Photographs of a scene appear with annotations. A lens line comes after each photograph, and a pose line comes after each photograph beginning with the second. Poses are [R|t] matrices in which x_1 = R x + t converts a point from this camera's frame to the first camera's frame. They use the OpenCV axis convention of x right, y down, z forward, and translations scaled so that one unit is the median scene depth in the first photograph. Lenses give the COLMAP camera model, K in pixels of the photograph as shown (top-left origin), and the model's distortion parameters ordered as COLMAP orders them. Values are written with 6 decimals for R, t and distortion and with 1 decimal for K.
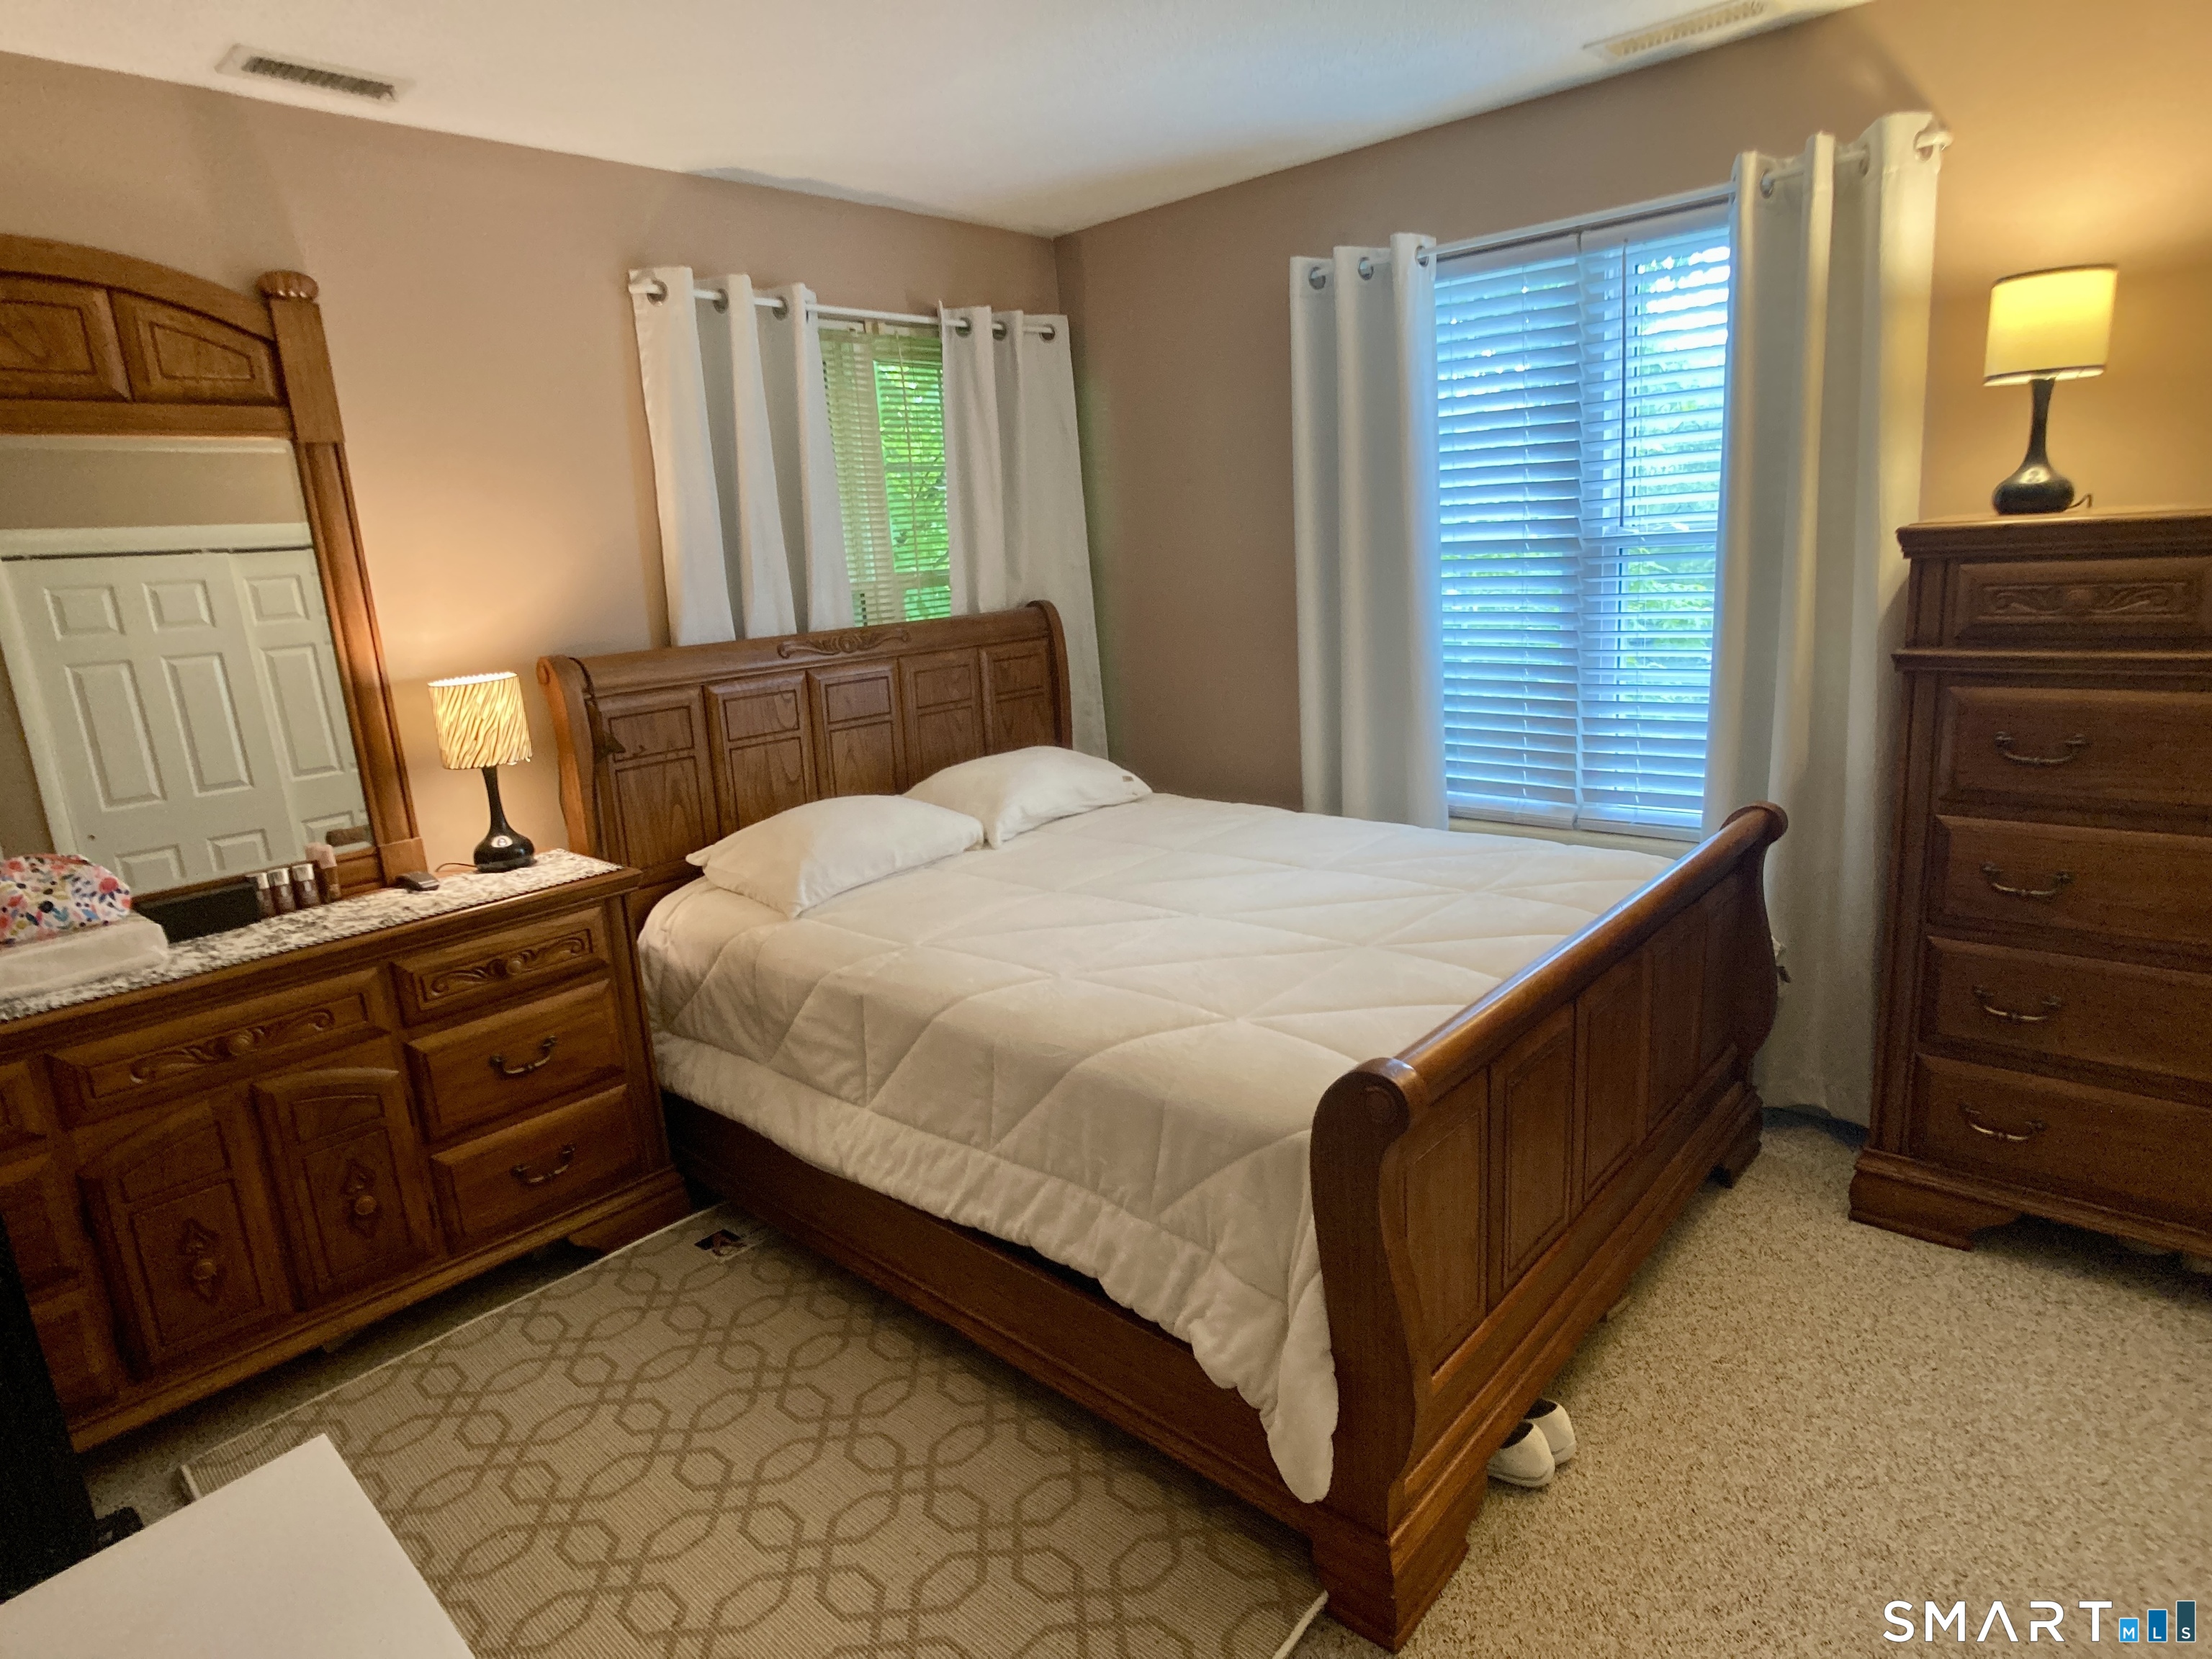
lens RADIAL K [[1312.1, 0, 1107.3], [0, 1312.1, 825.5], [0, 0, 1]] dist [-0.004268, 0.002533]
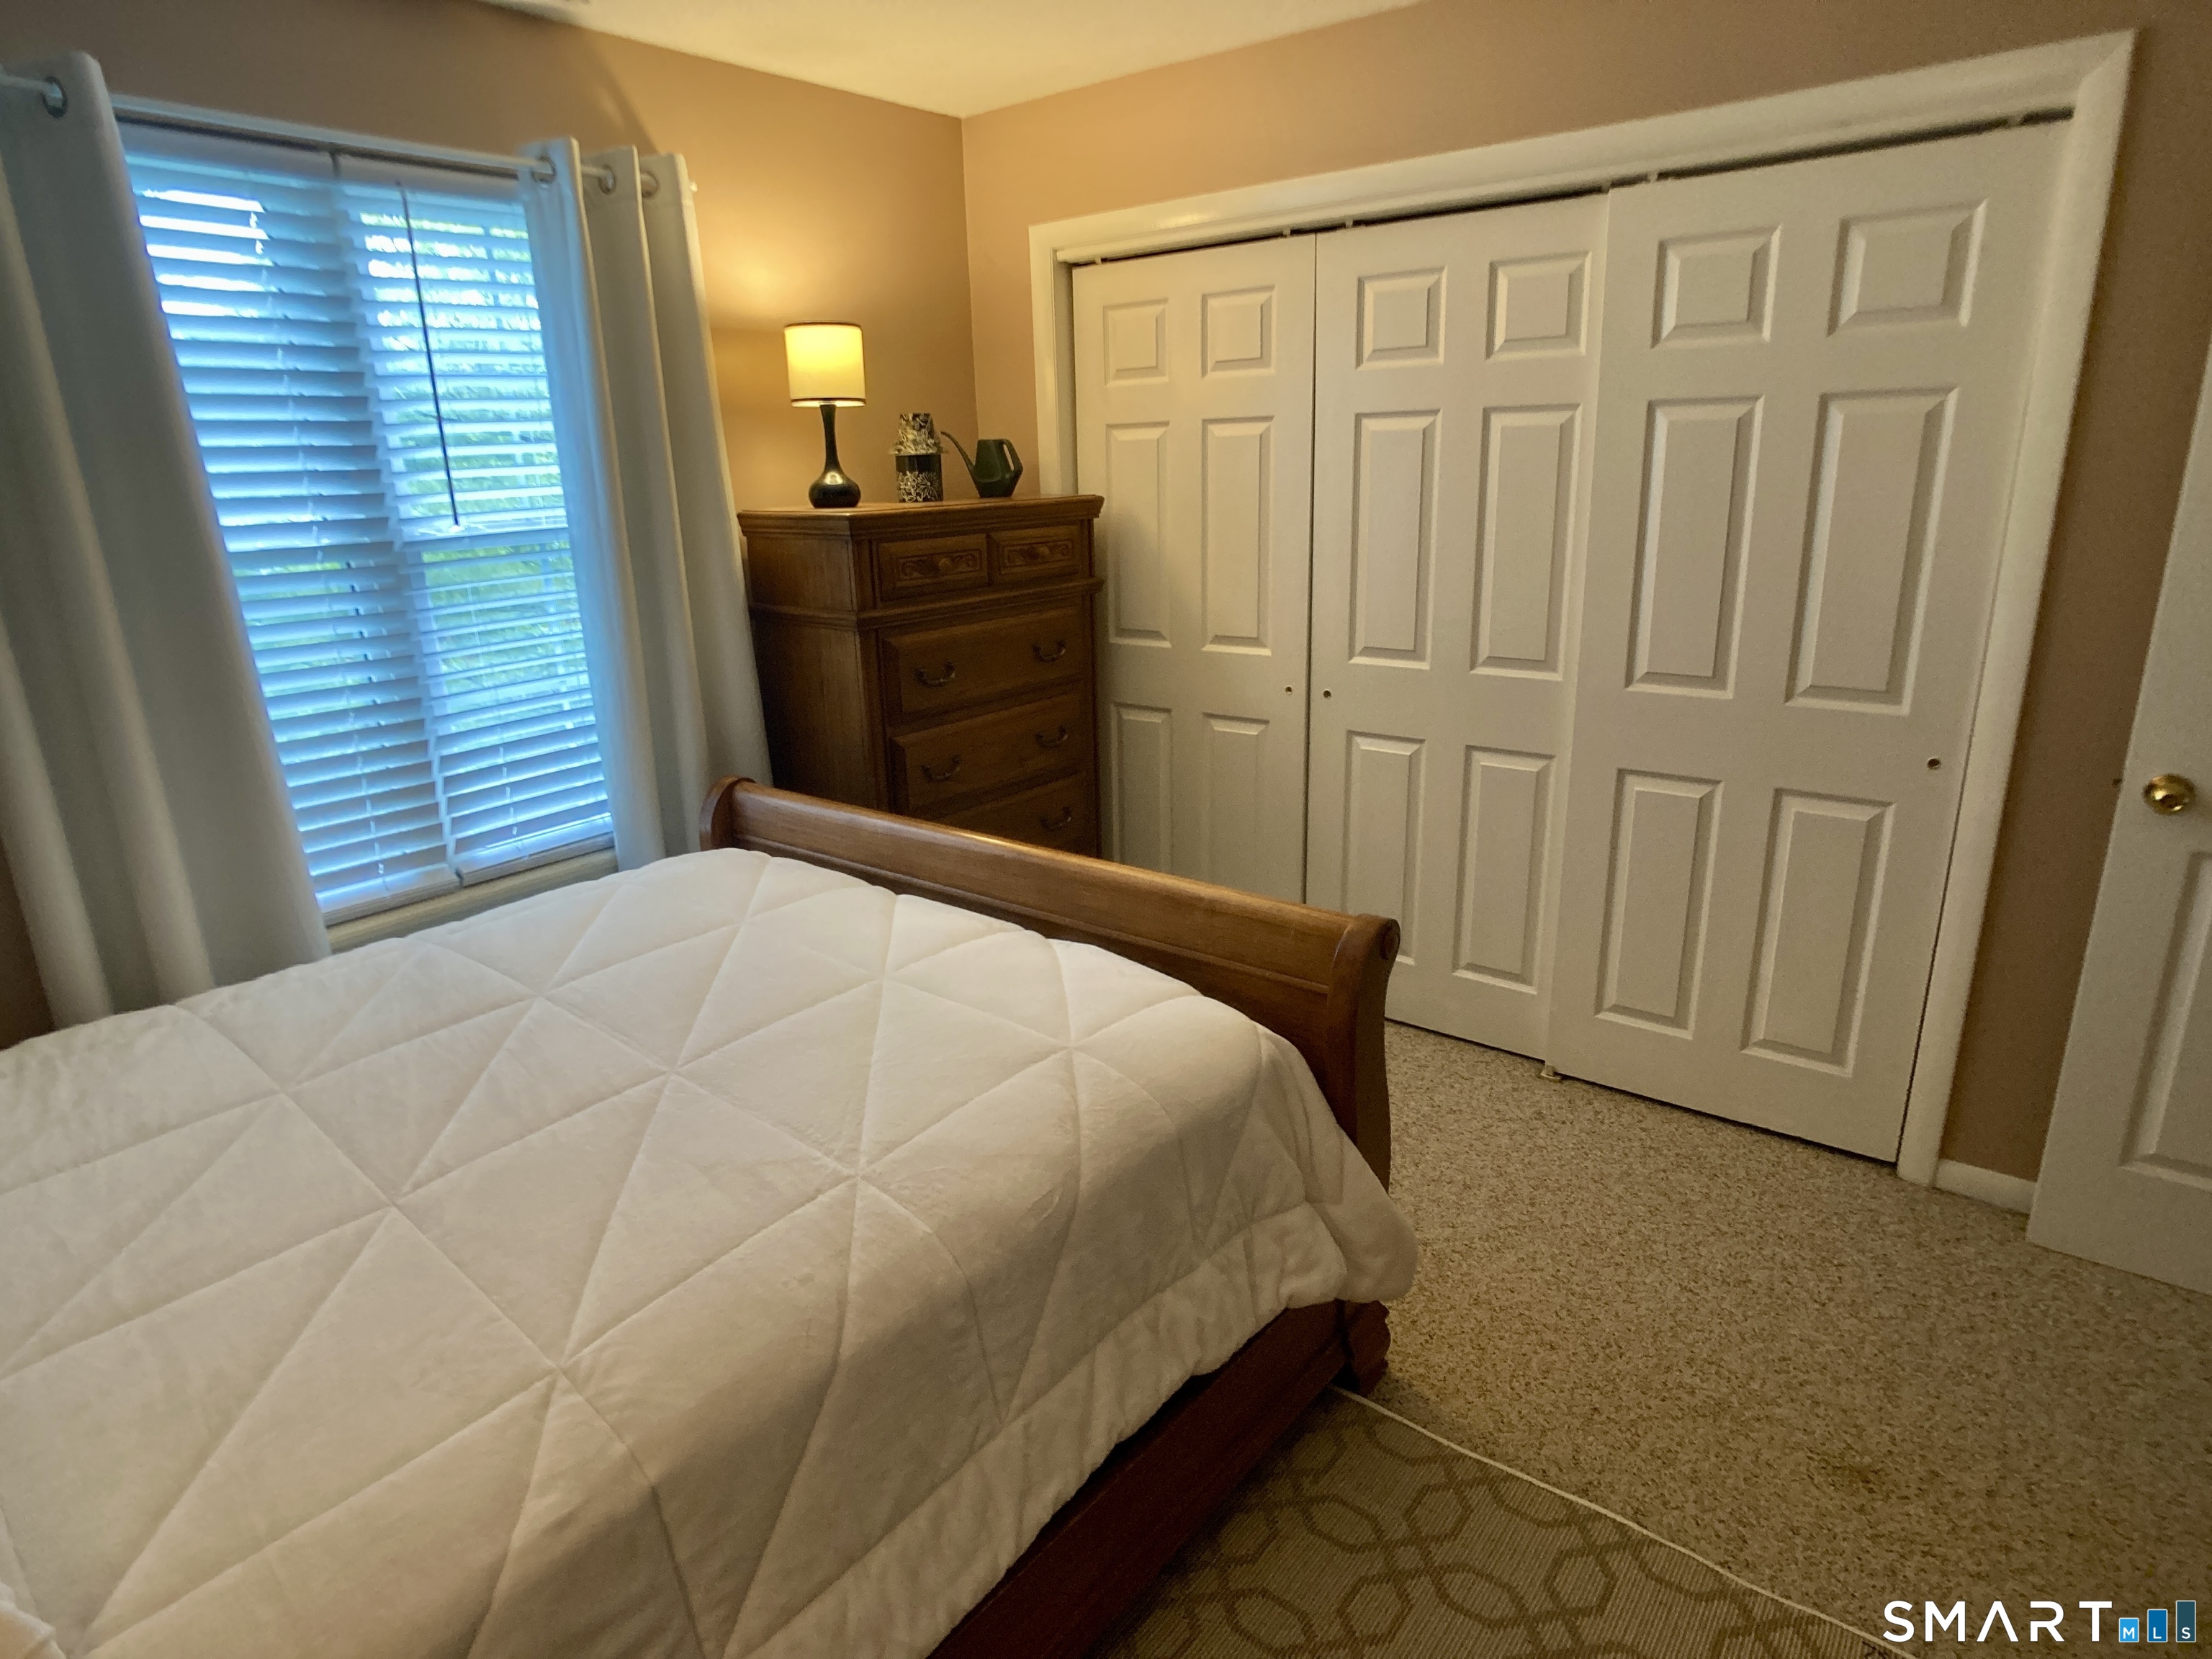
lens RADIAL K [[1312.1, 0, 1107.0], [0, 1312.1, 842.5], [0, 0, 1]] dist [-0.004268, 0.002533]
pose [[-0.064878, -0.231367, 0.970701, -0.654997], [0.251238, 0.937628, 0.240276, -0.168431], [-0.965749, 0.259465, -0.002703, 0.815883]]
